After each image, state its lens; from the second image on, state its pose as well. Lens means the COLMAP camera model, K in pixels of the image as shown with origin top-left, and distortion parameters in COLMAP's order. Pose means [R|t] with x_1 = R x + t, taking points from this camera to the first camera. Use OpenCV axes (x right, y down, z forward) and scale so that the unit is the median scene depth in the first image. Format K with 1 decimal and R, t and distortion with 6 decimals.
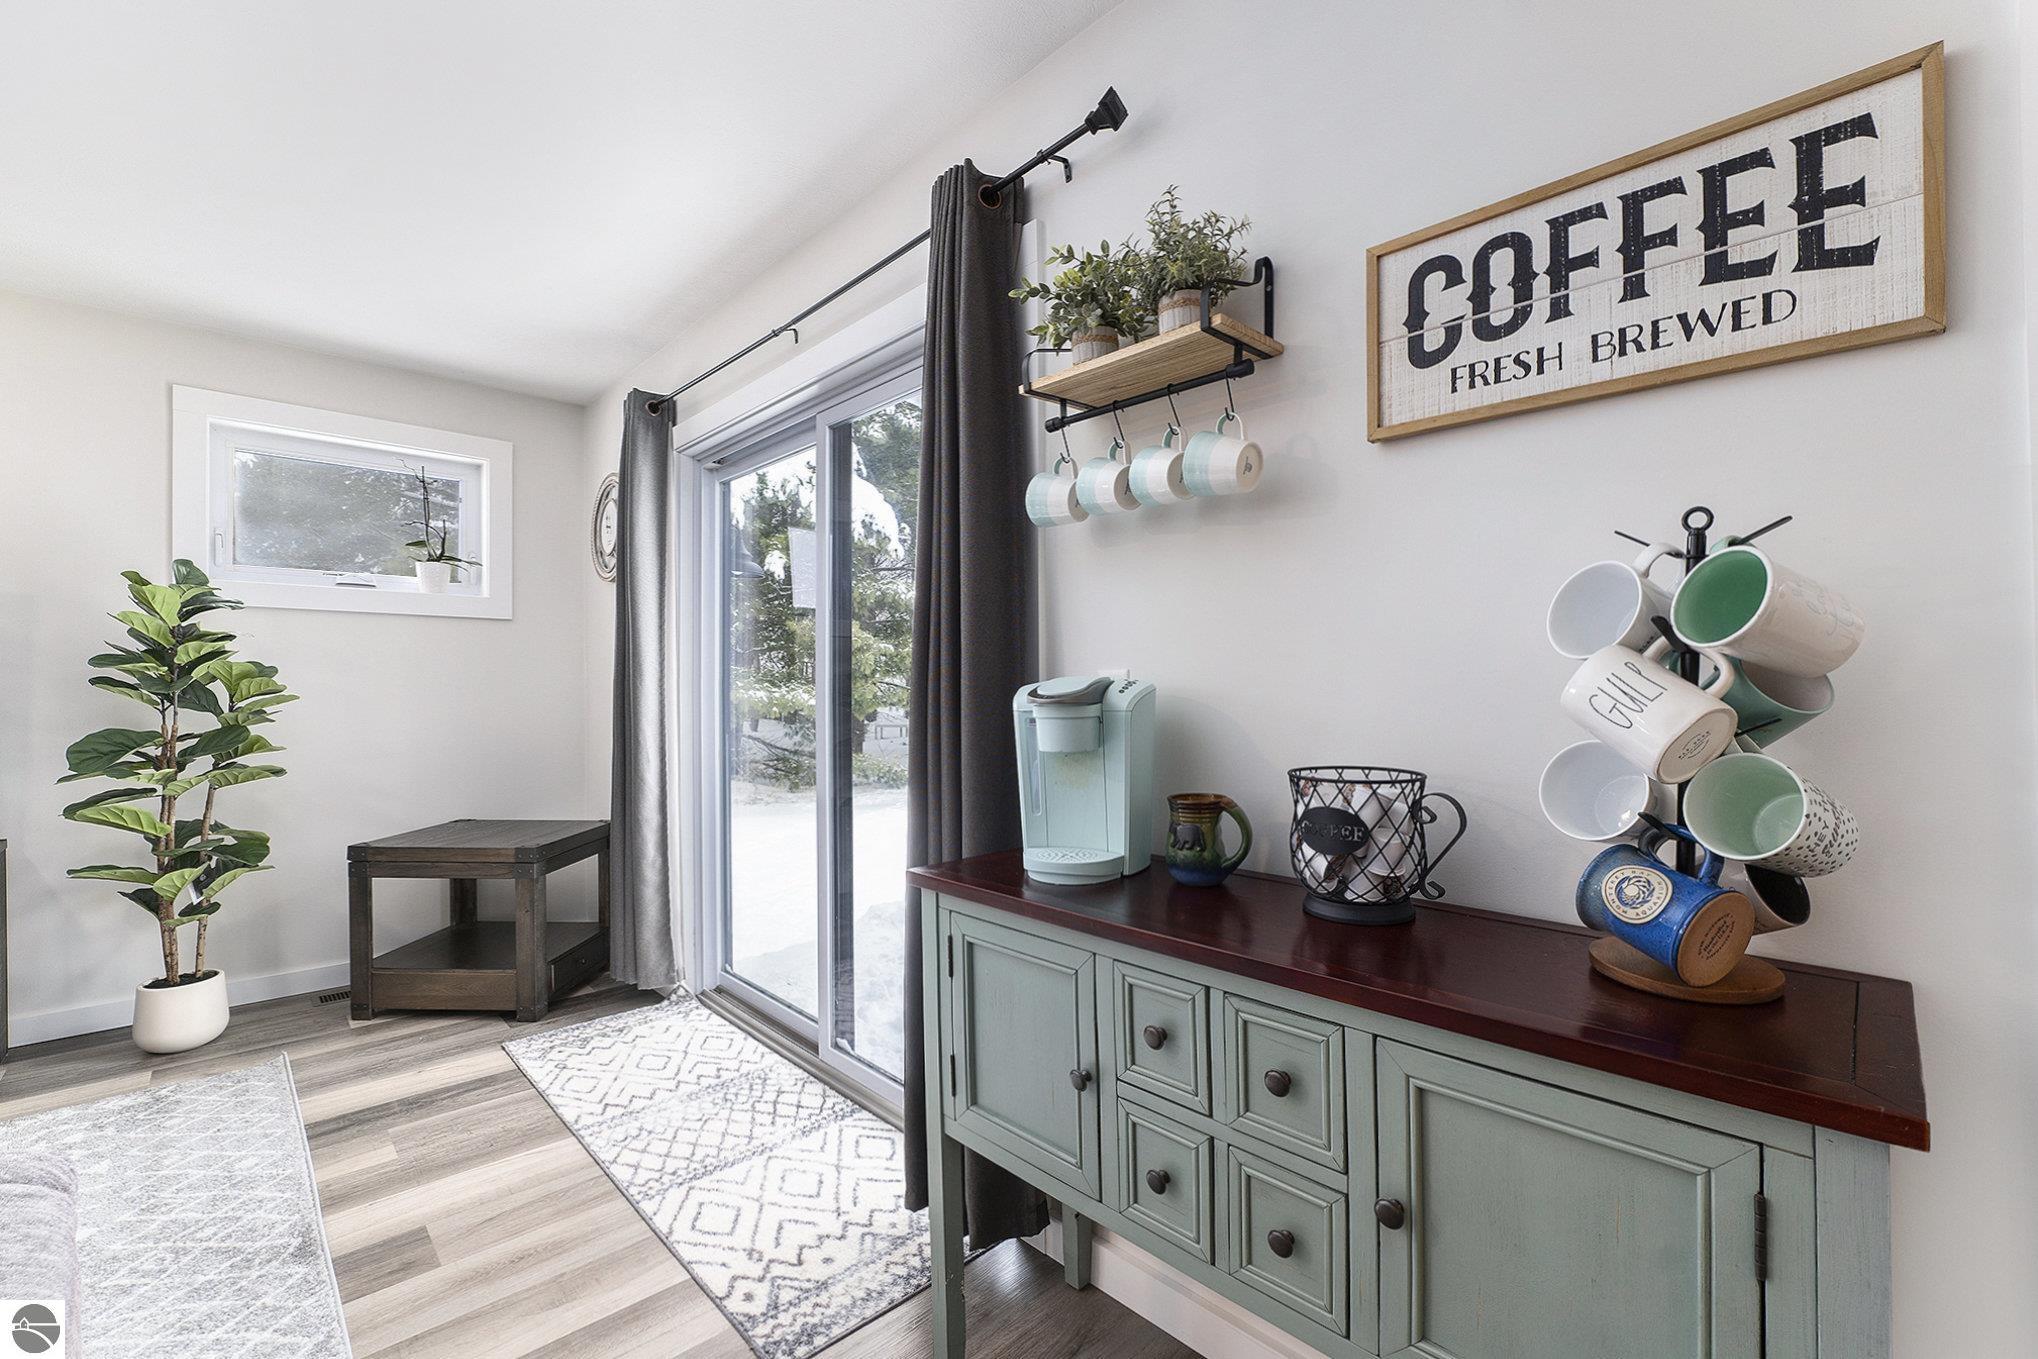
lens RADIAL K [[849.3, 0, 1008.1], [0, 849.3, 679.0], [0, 0, 1]] dist [-0.020745, 0.002169]
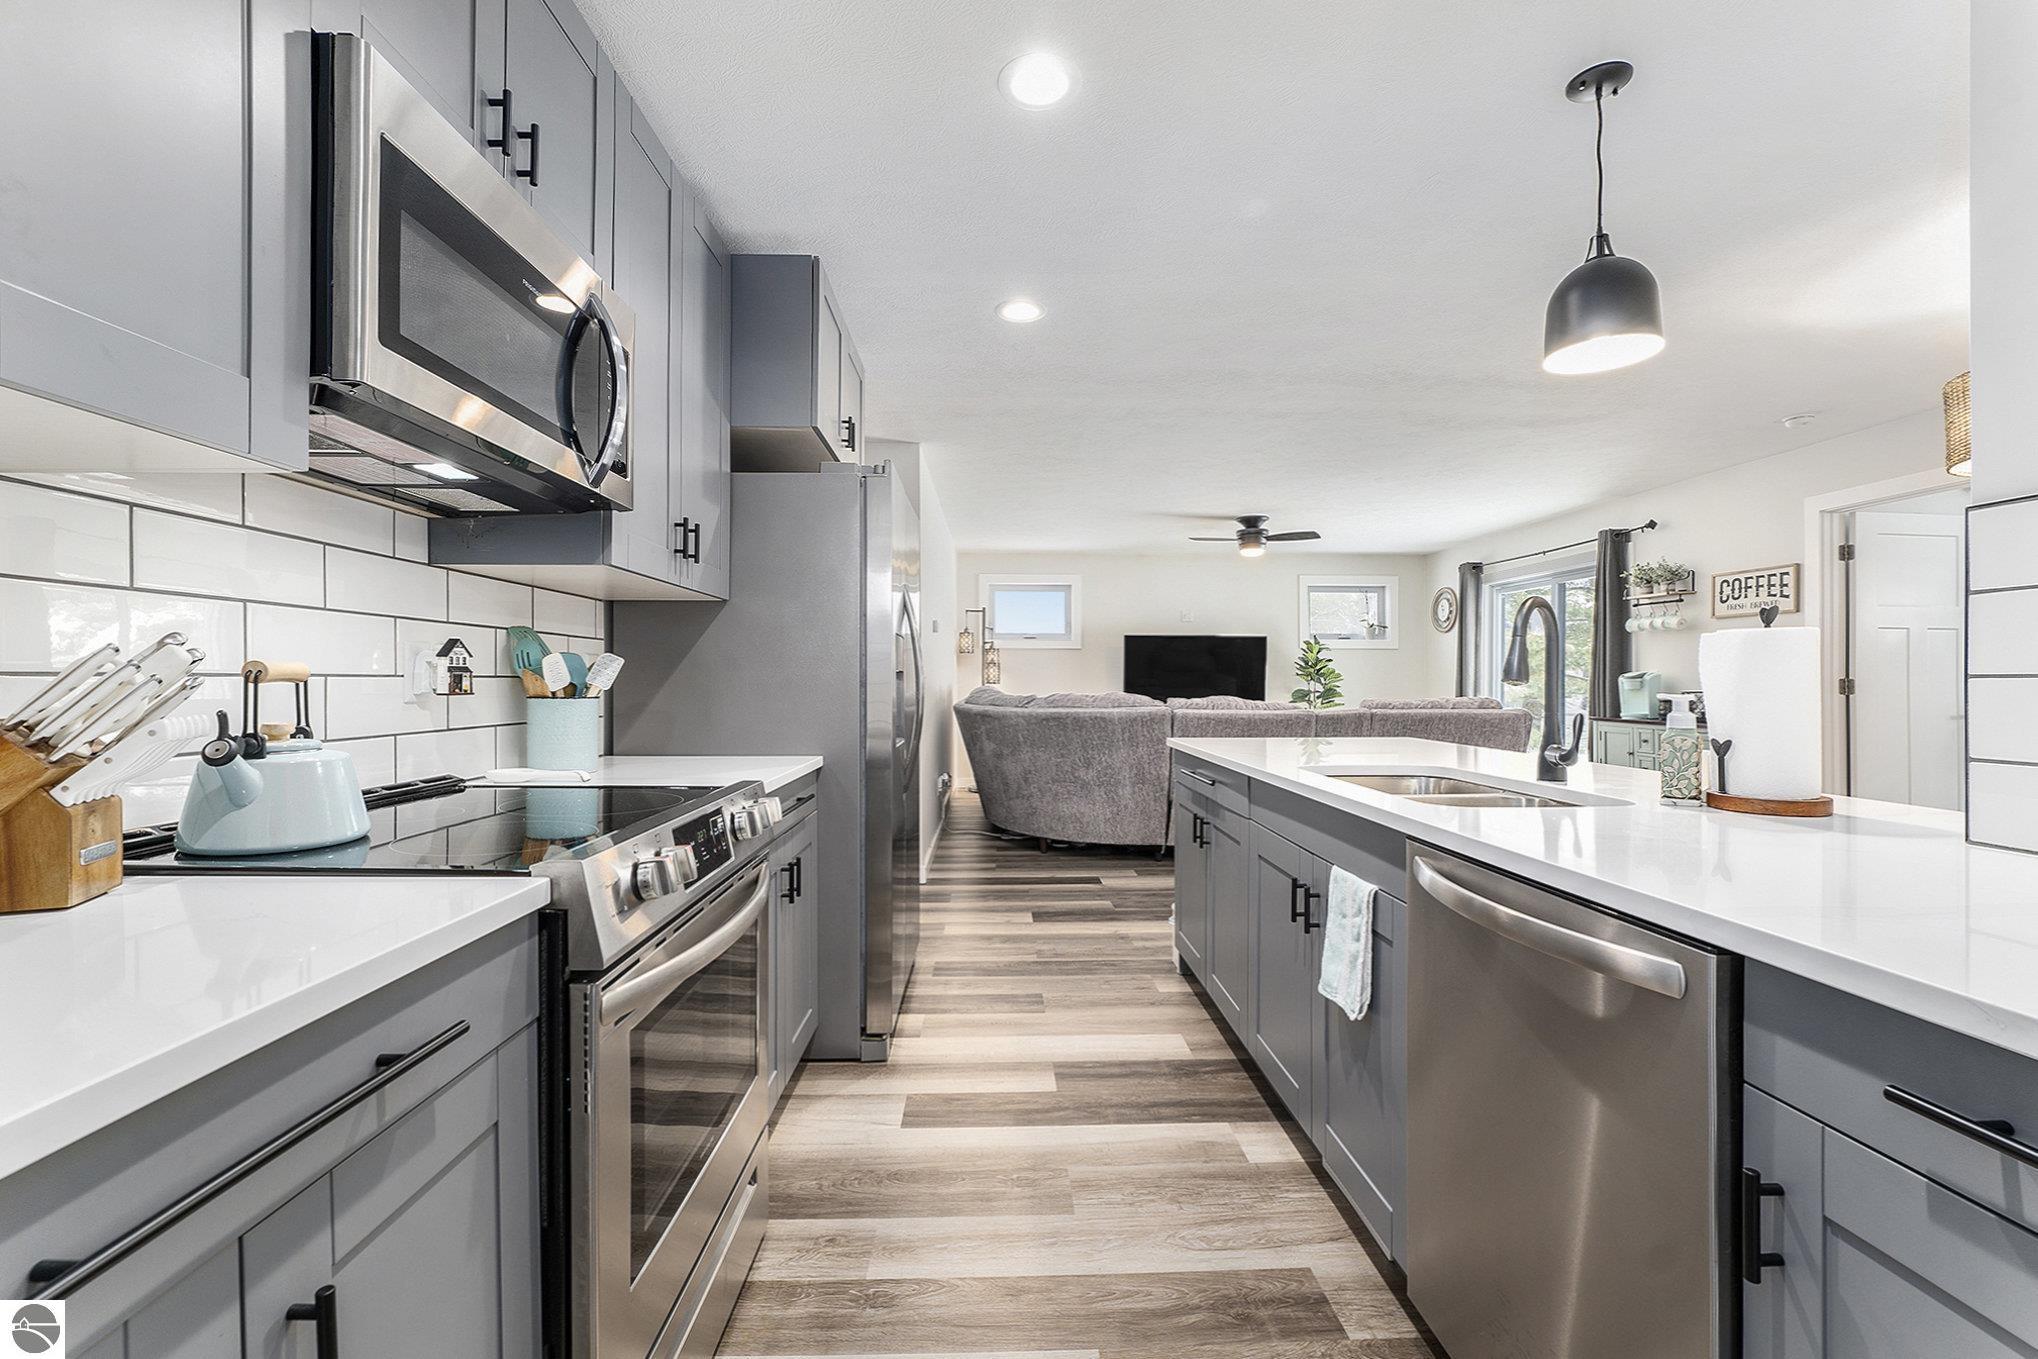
lens RADIAL K [[863.0, 0, 1021.5], [0, 863.0, 684.9], [0, 0, 1]] dist [-0.000101, 0.000054]
pose [[0.753423, 0.003610, -0.657527, 0.828730], [0.004959, 0.999925, 0.011172, -0.000366], [0.657518, -0.011678, 0.753348, -5.886023]]
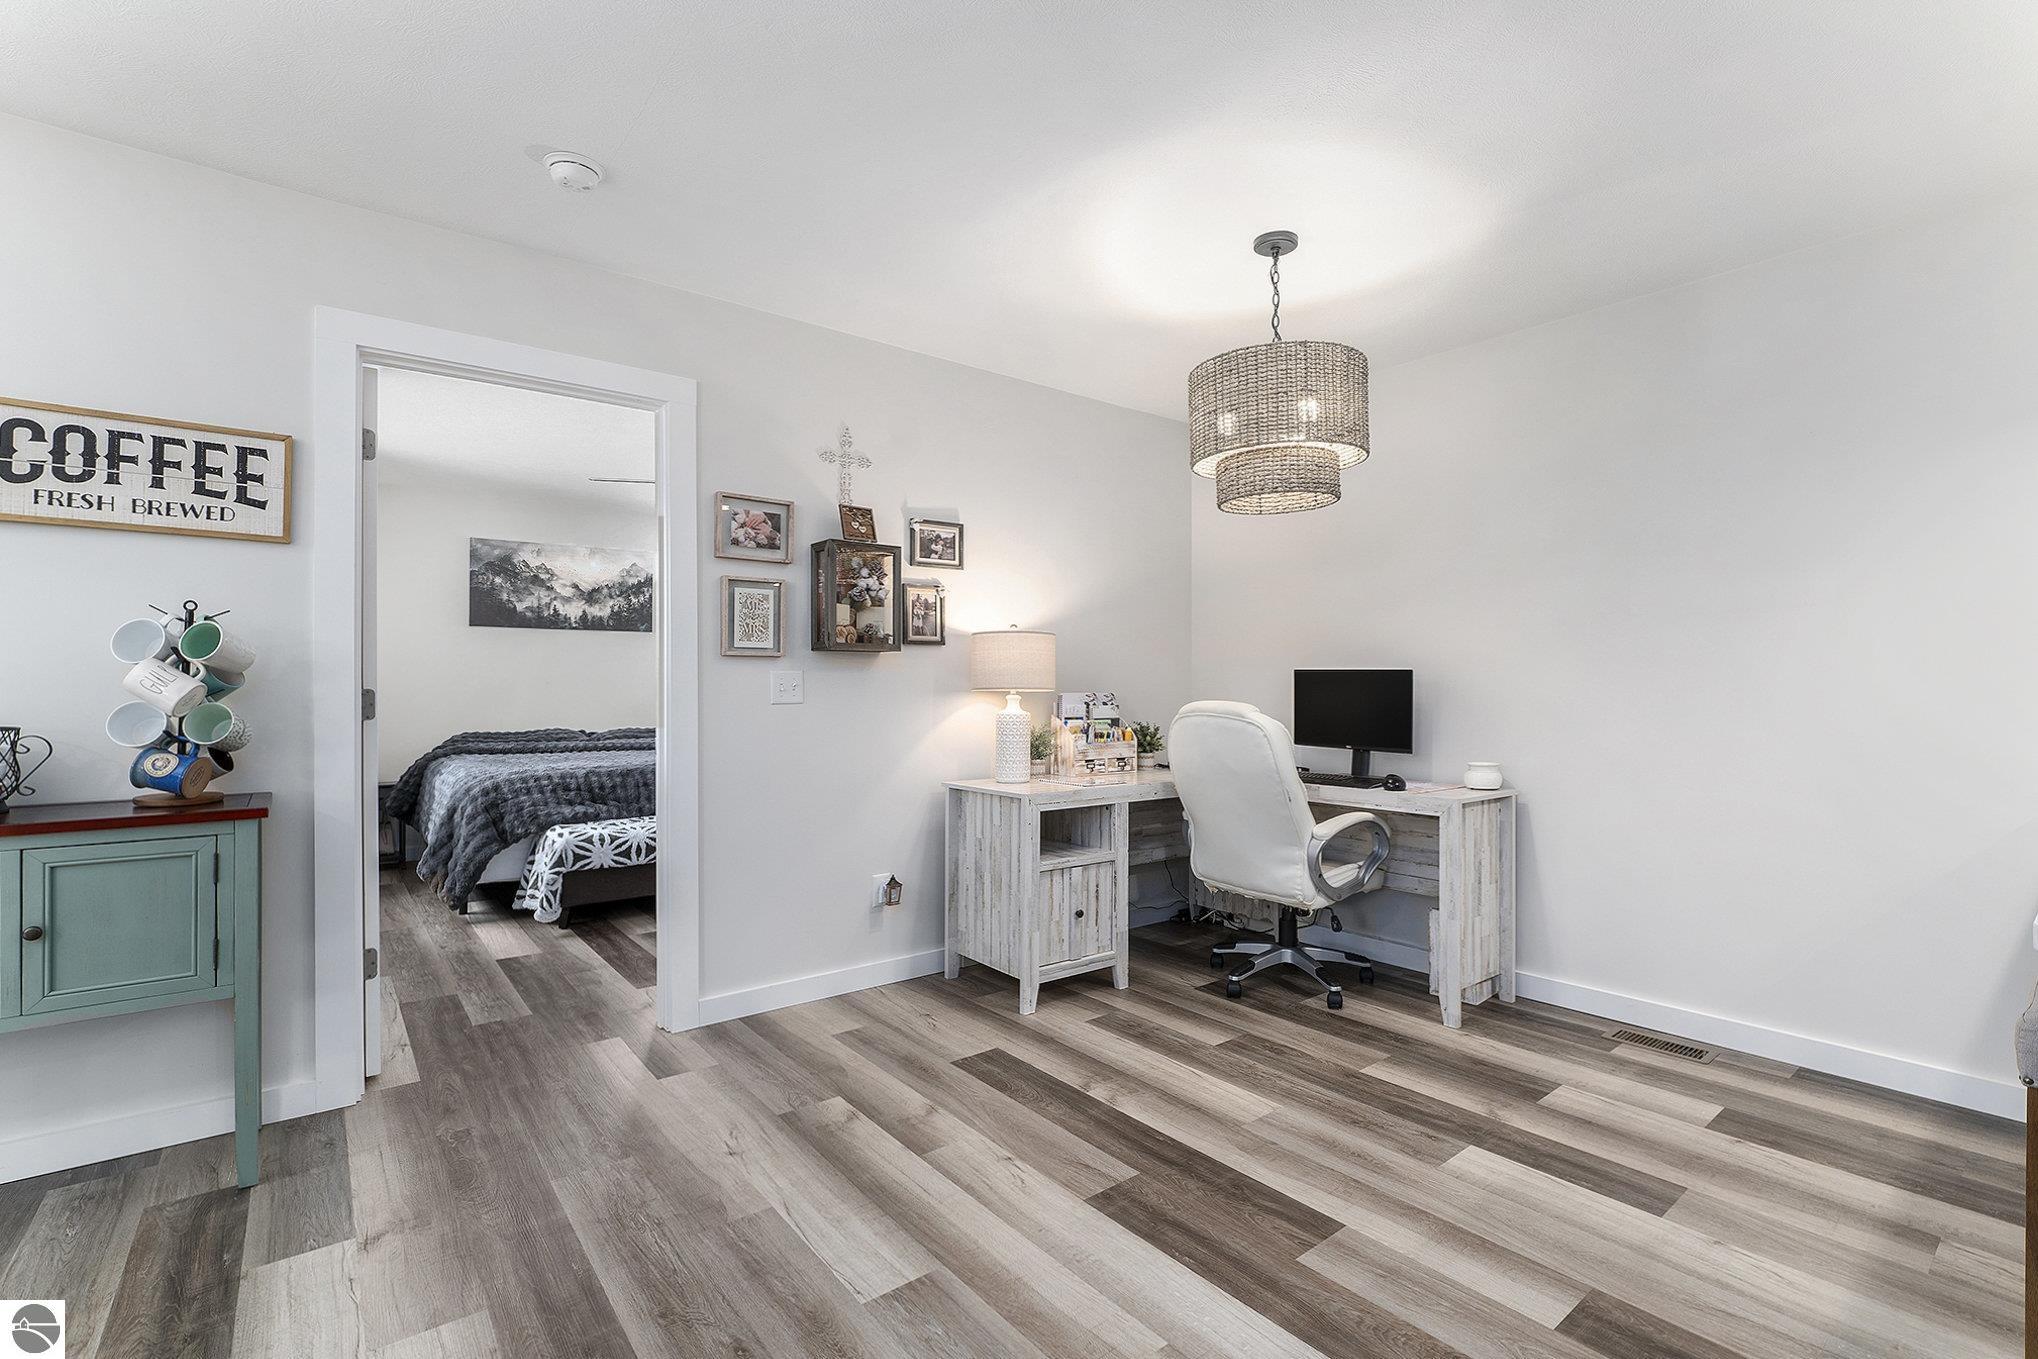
lens RADIAL K [[917.6, 0, 1020.4], [0, 917.6, 666.4], [0, 0, 1]] dist [-0.001776, 0.000418]
pose [[0.094532, 0.023171, 0.995252, -1.275133], [-0.004651, 0.999728, -0.022834, 0.023003], [-0.995511, -0.002470, 0.094614, -1.317162]]
